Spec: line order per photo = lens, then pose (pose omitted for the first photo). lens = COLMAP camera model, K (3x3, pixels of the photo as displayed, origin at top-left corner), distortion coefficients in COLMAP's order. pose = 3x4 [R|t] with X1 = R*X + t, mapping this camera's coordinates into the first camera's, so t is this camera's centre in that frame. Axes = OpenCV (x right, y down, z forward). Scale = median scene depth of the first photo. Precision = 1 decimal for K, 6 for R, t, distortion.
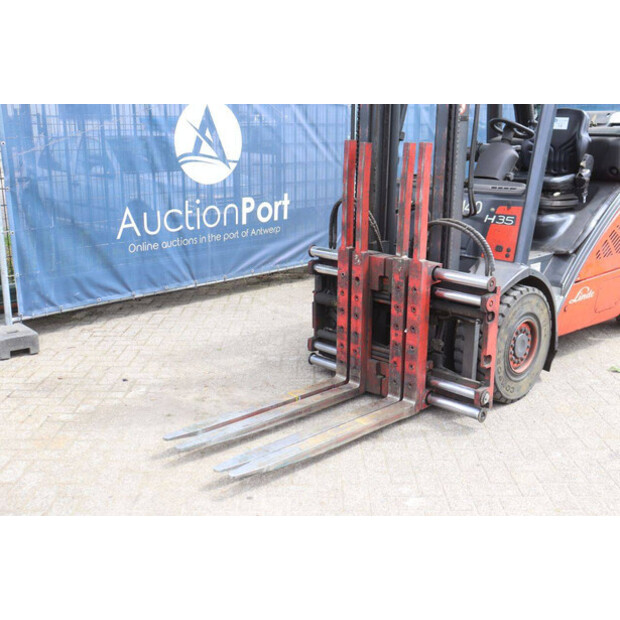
lens RADIAL K [[718.0, 0, 312.5], [0, 718.0, 302.5], [0, 0, 1]] dist [-0.049712, 0.244874]
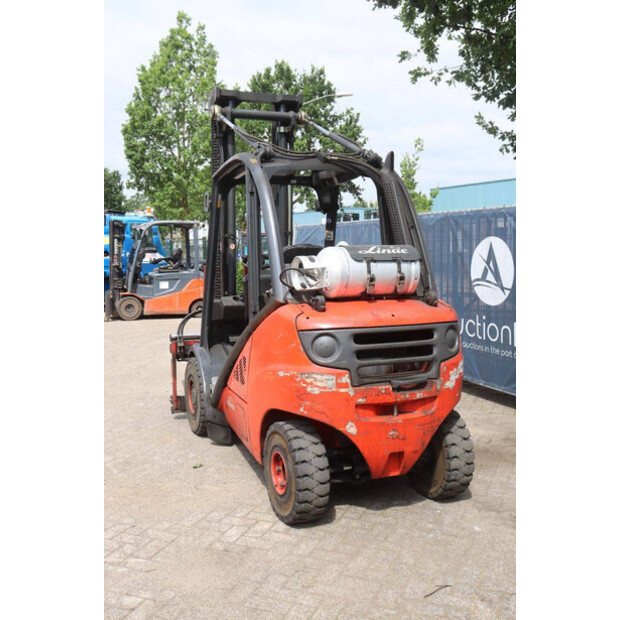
lens RADIAL K [[647.3, 0, 291.7], [0, 647.3, 308.5], [0, 0, 1]] dist [-0.051103, 0.017343]
pose [[-0.395021, 0.081575, -0.915043, 1.458279], [-0.221567, 0.958187, 0.181070, -0.417646], [0.891553, 0.274270, -0.360429, 1.620656]]
